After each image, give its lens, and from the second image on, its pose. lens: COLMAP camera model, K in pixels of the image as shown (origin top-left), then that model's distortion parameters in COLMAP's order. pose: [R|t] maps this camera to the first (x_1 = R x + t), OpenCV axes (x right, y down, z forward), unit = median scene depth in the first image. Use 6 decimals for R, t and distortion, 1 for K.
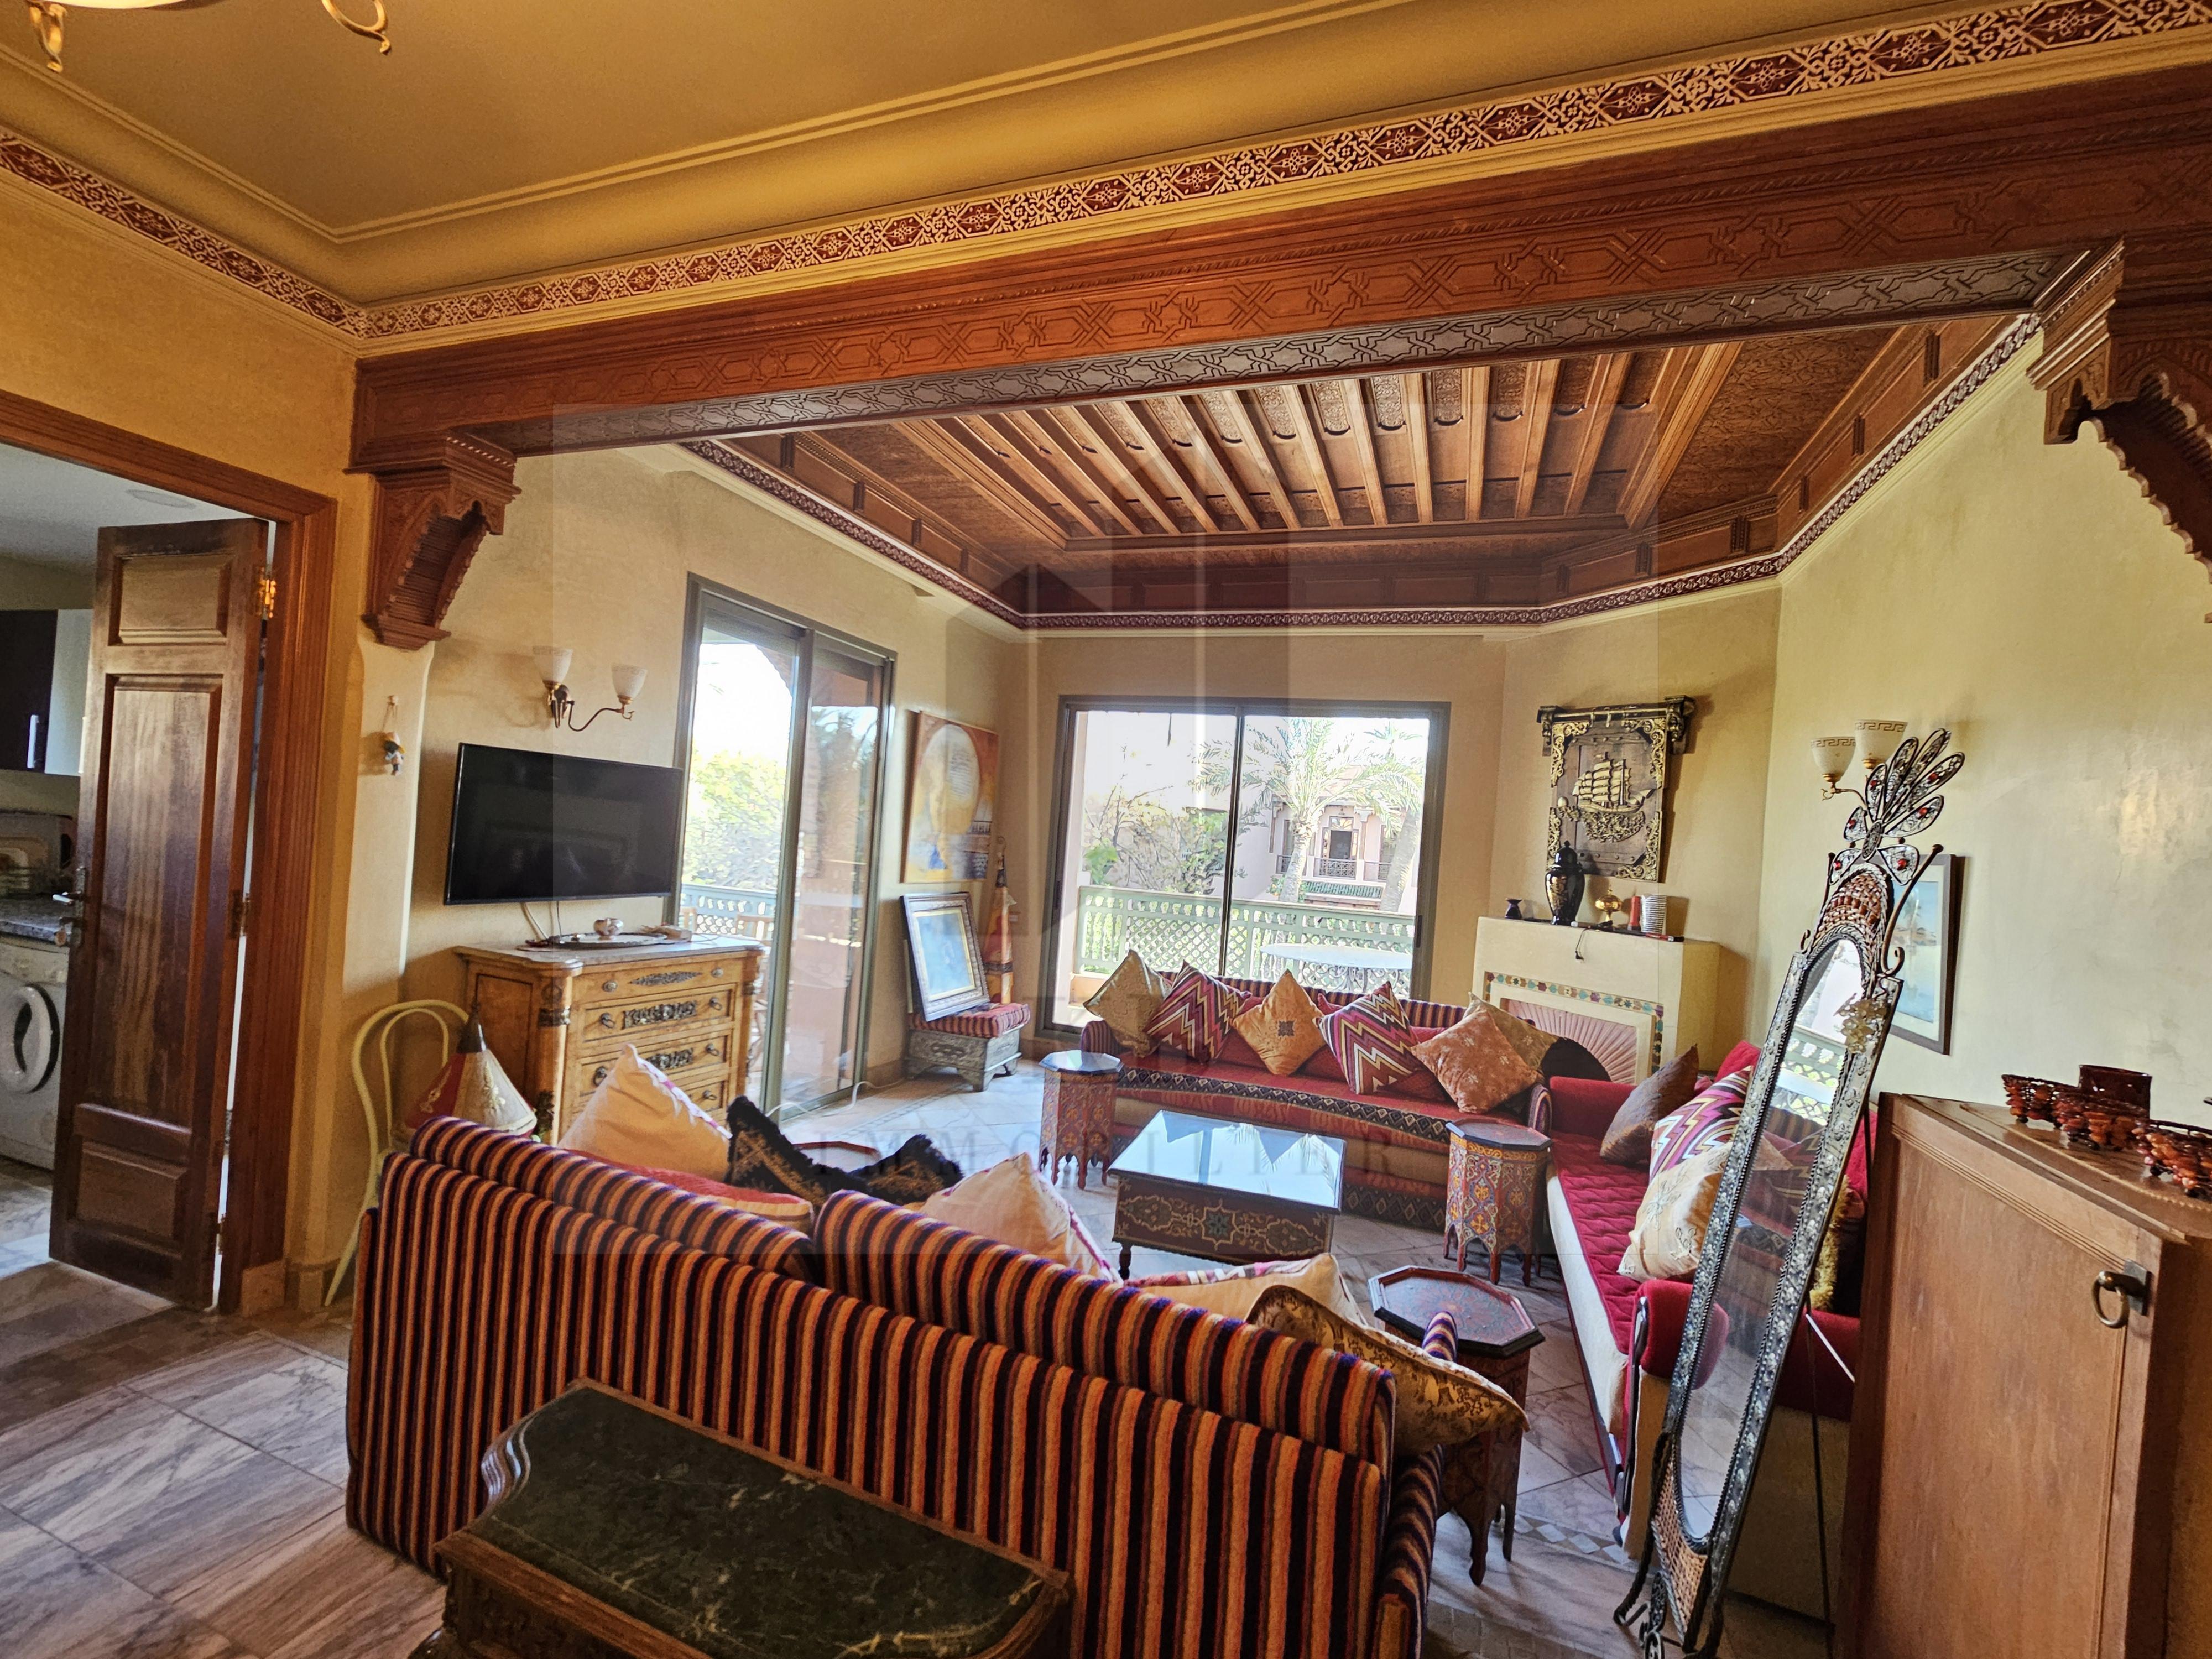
lens RADIAL K [[939.1, 0, 1100.5], [0, 939.1, 839.2], [0, 0, 1]] dist [-0.004030, 0.000130]
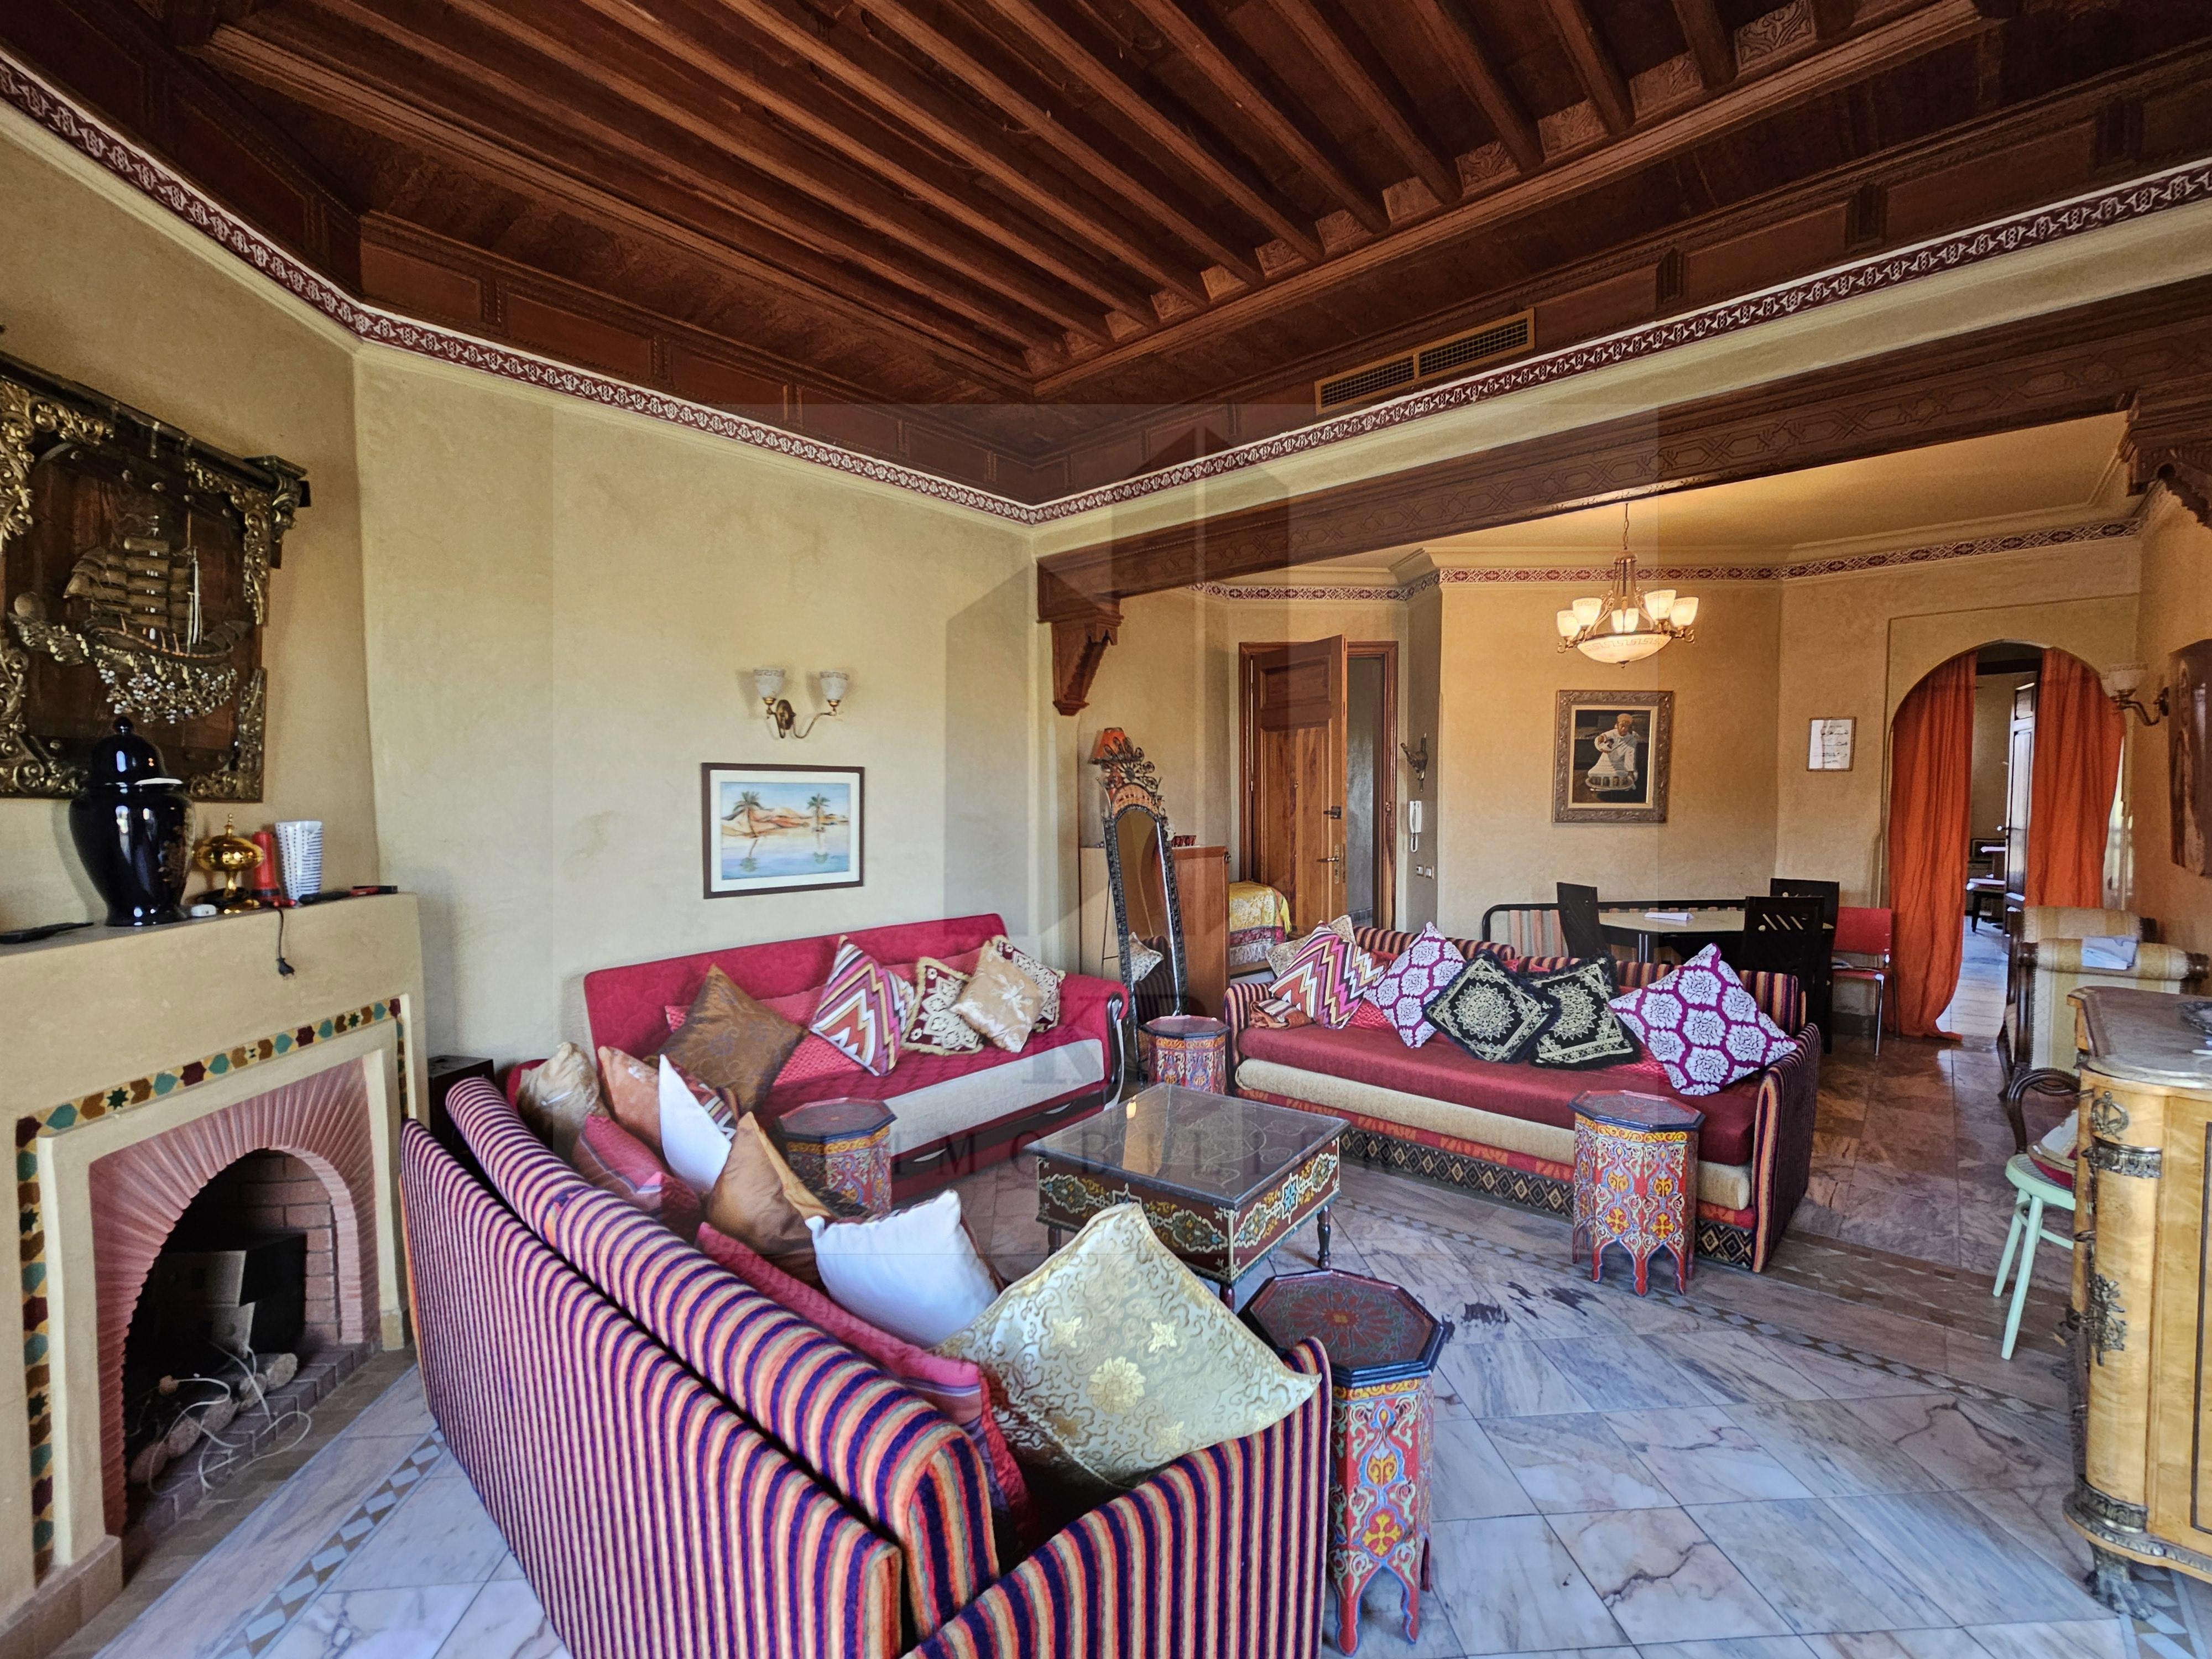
lens RADIAL K [[939.1, 0, 1100.5], [0, 939.1, 839.2], [0, 0, 1]] dist [-0.004030, 0.000130]
pose [[-0.931627, -0.090114, 0.352067, -0.044725], [-0.067425, 0.994809, 0.076210, -0.006253], [-0.357107, 0.047261, -0.932867, 1.267791]]
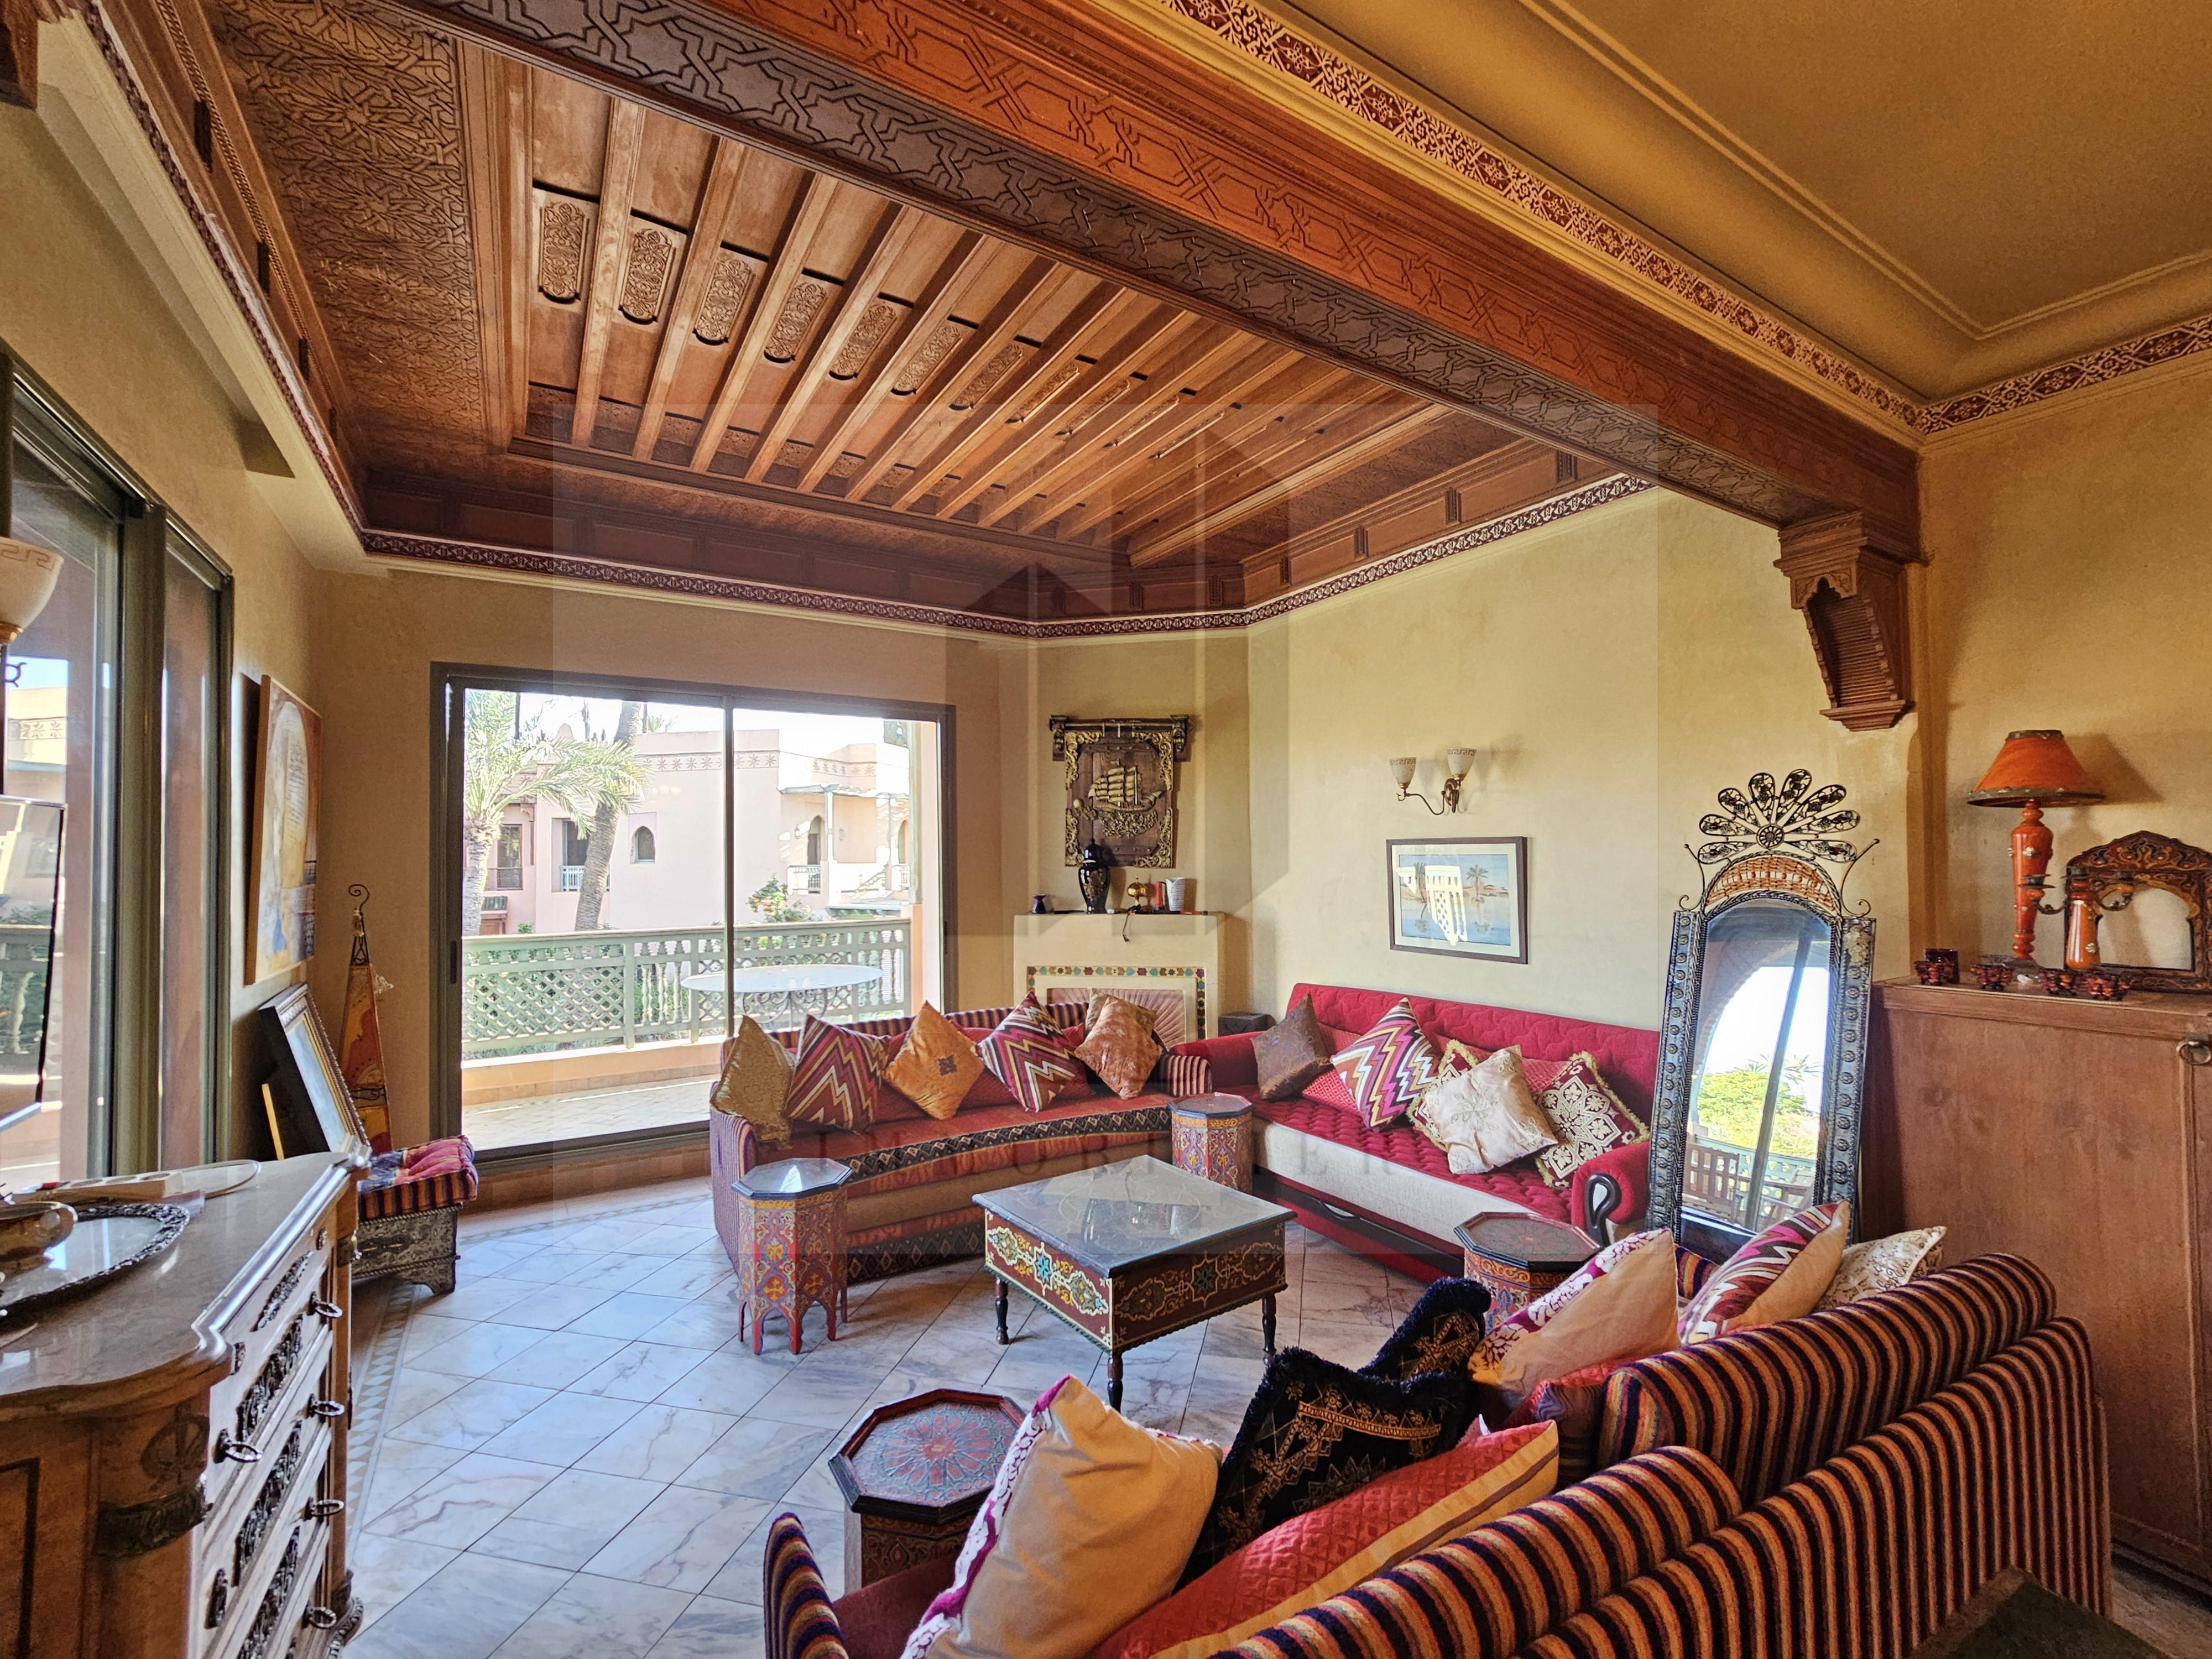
lens RADIAL K [[950.5, 0, 1101.4], [0, 950.5, 841.9], [0, 0, 1]] dist [-0.013579, 0.000086]
pose [[0.603346, -0.064854, 0.794838, -0.409724], [0.053184, 0.997741, 0.041039, -0.040805], [-0.795704, 0.017513, 0.605432, 0.314232]]
